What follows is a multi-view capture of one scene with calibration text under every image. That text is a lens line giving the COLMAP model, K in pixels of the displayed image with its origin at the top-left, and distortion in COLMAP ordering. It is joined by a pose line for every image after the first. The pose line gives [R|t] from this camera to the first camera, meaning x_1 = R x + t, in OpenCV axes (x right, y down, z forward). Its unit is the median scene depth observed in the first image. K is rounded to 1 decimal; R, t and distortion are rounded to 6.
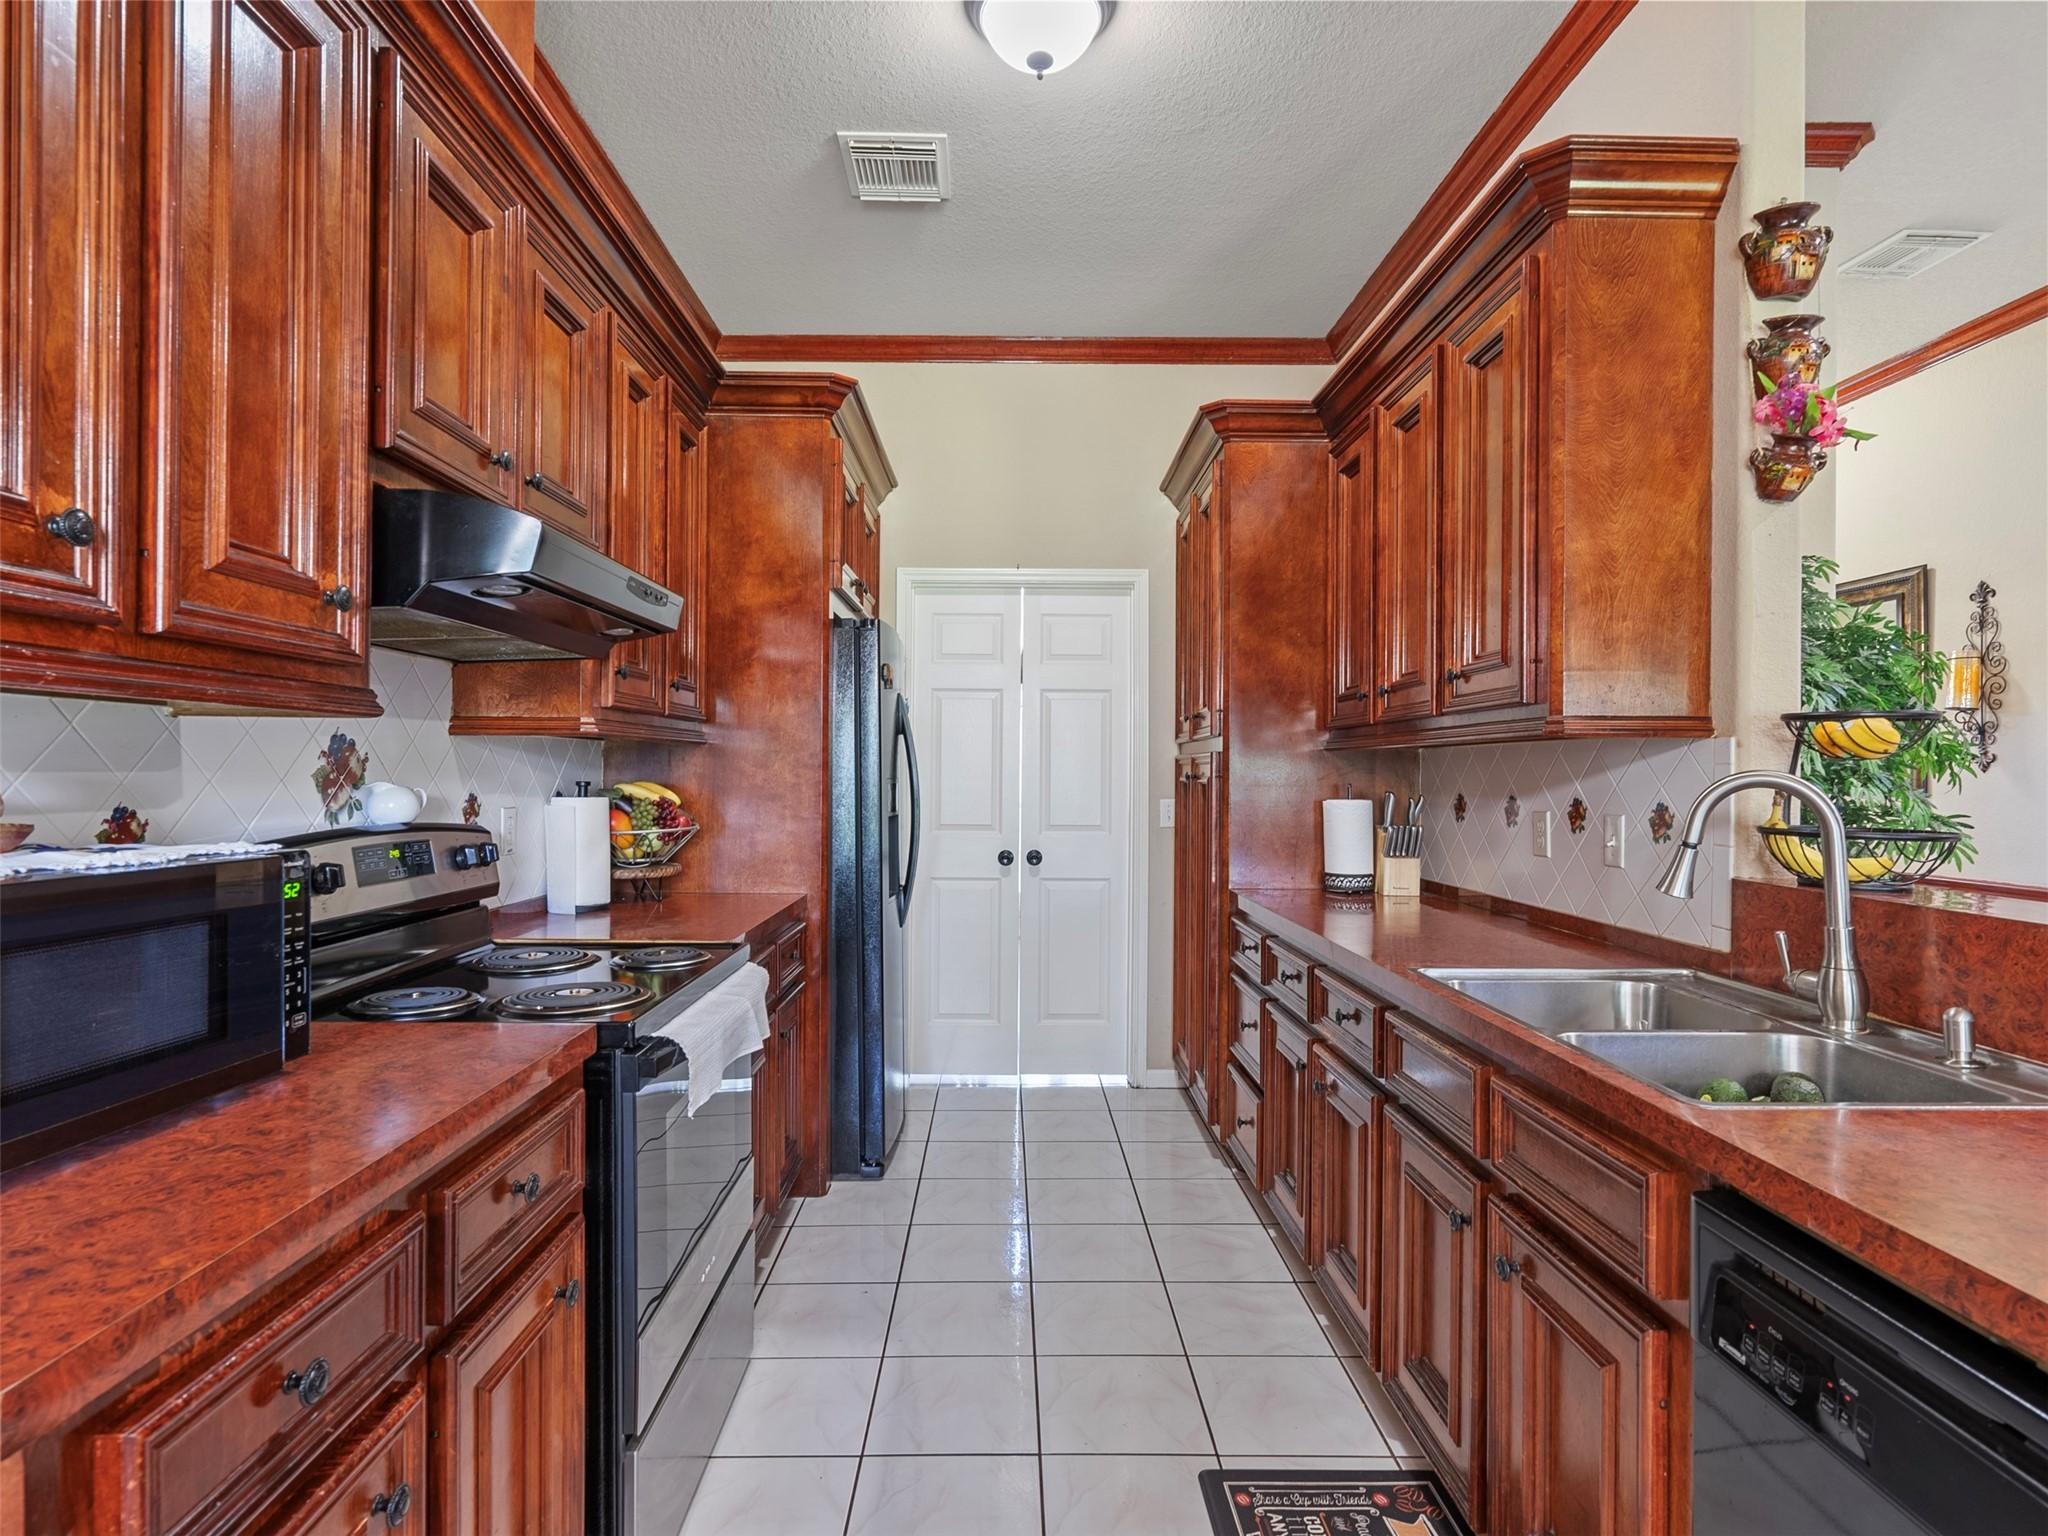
lens RADIAL K [[1044.0, 0, 1021.5], [0, 1044.0, 764.7], [0, 0, 1]] dist [-0.005192, 0.005590]
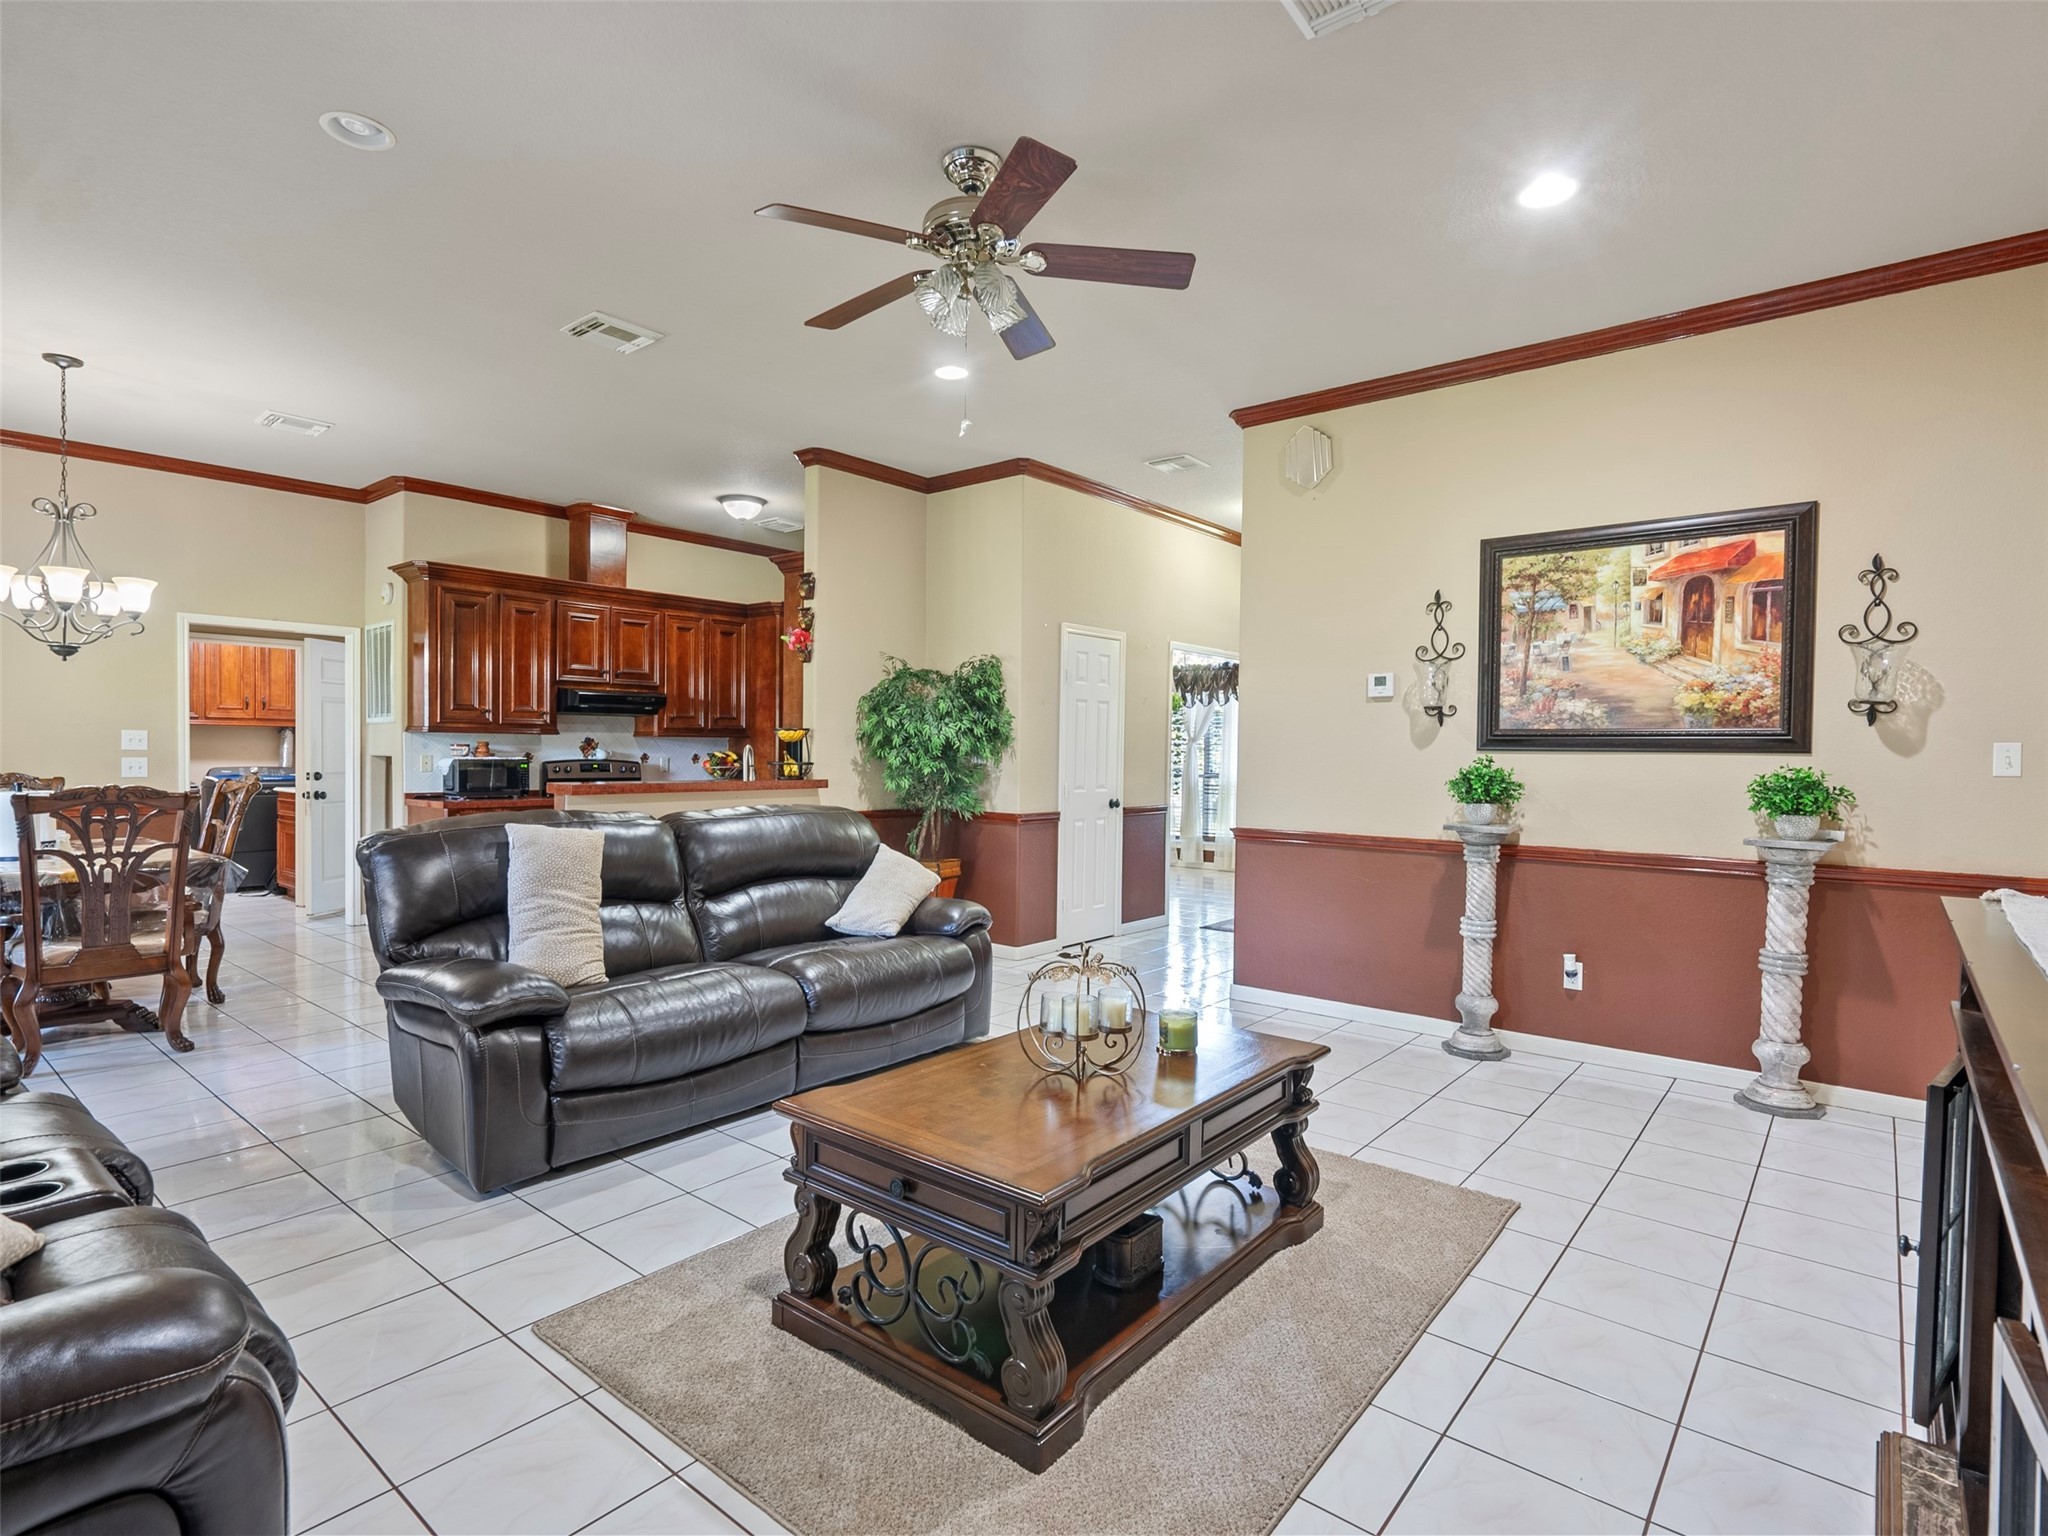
lens RADIAL K [[1044.0, 0, 1015.9], [0, 1044.0, 762.2], [0, 0, 1]] dist [-0.005192, 0.005590]
pose [[0.757511, 0.006373, -0.652791, 4.911833], [-0.004793, 0.999980, 0.004200, 0.067204], [0.652804, -0.000053, 0.757526, -1.575818]]
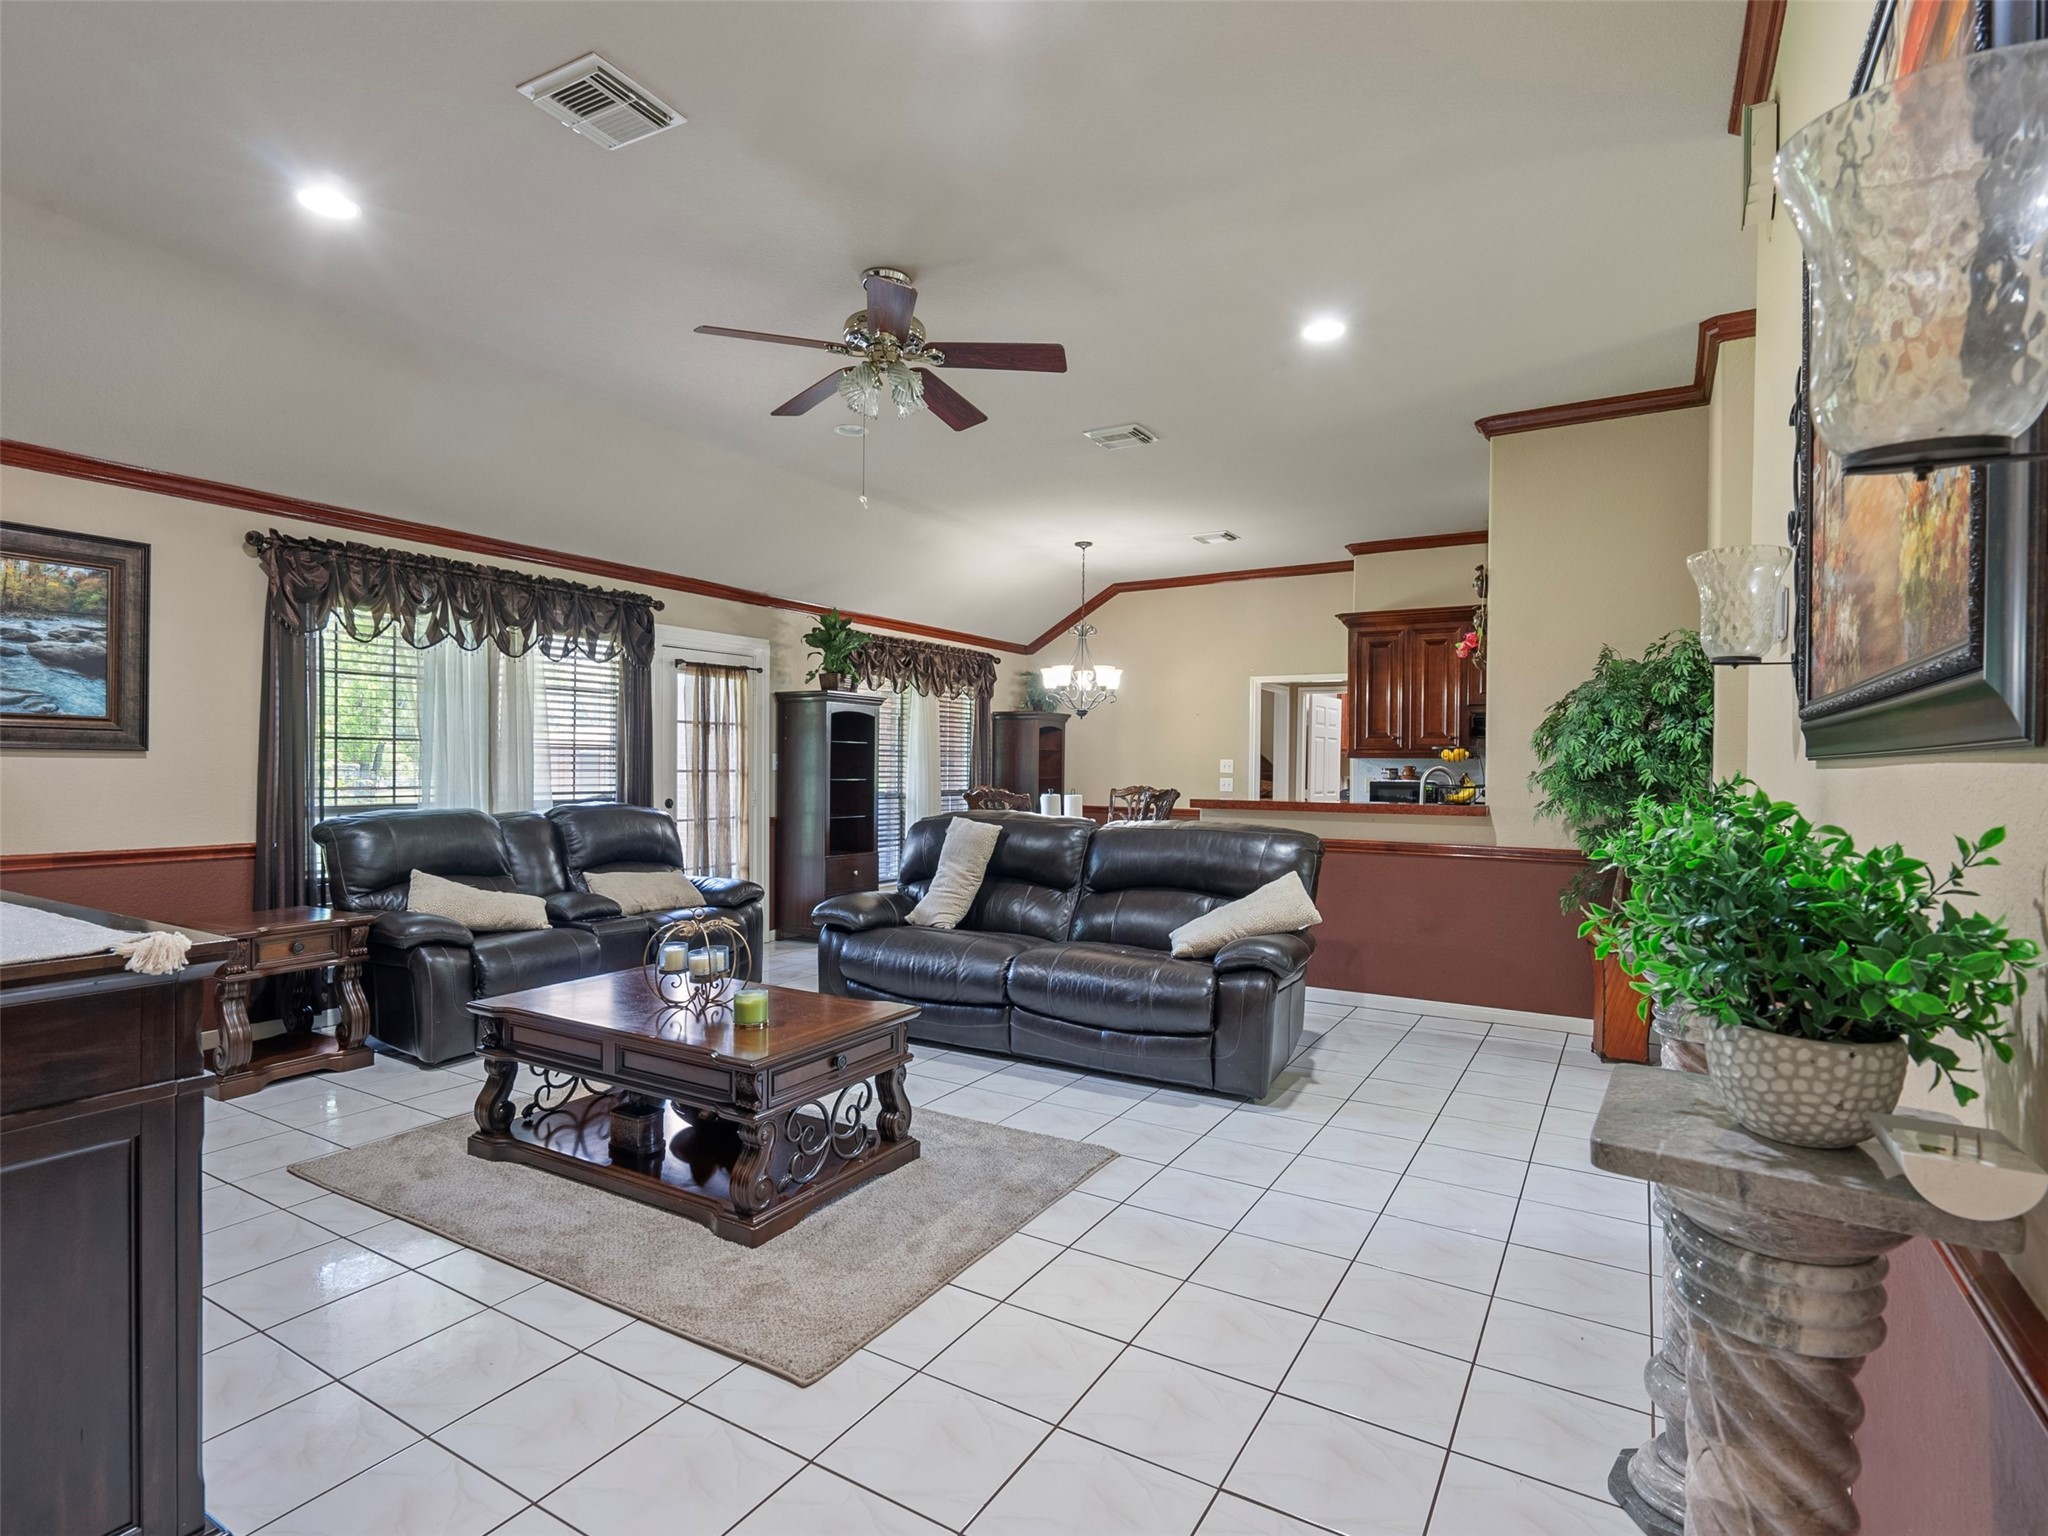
lens RADIAL K [[1044.0, 0, 1017.5], [0, 1044.0, 773.2], [0, 0, 1]] dist [-0.005192, 0.005590]
pose [[-0.530580, -0.002162, -0.847632, 5.494475], [-0.012596, 0.999906, 0.005334, 0.035743], [0.847541, 0.013507, -0.530558, 2.015269]]
